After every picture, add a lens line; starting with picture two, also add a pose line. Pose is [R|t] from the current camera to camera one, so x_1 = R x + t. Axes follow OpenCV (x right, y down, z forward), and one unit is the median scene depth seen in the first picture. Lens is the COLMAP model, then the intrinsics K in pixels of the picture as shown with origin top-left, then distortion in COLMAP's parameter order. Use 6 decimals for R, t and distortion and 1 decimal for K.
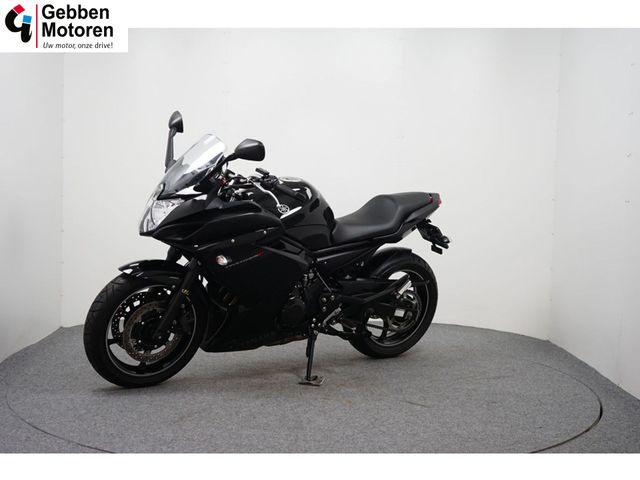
lens RADIAL K [[867.3, 0, 320.4], [0, 867.3, 240.5], [0, 0, 1]] dist [-0.000228, 0.000000]
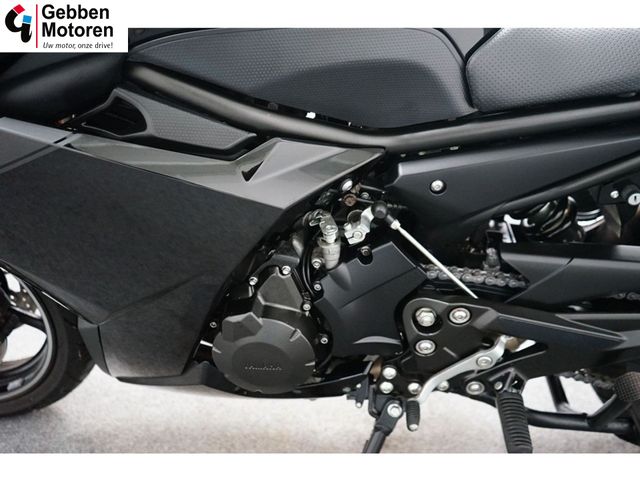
lens RADIAL K [[582.7, 0, 322.6], [0, 582.7, 241.8], [0, 0, 1]] dist [0.008691, 0.000000]
pose [[0.775600, 0.194621, -0.600473, 0.084331], [-0.010669, 0.955188, 0.295808, -0.007682], [0.631135, -0.223022, 0.742920, 0.856901]]
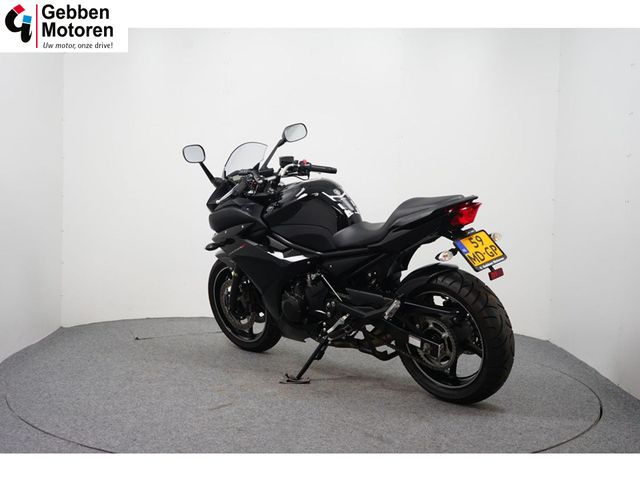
lens RADIAL K [[867.3, 0, 320.2], [0, 867.3, 239.7], [0, 0, 1]] dist [-0.000228, 0.000000]
pose [[0.175832, 0.046987, -0.983298, 0.950149], [-0.083544, 0.995969, 0.032654, -0.034200], [0.980869, 0.076407, 0.179049, 0.820130]]
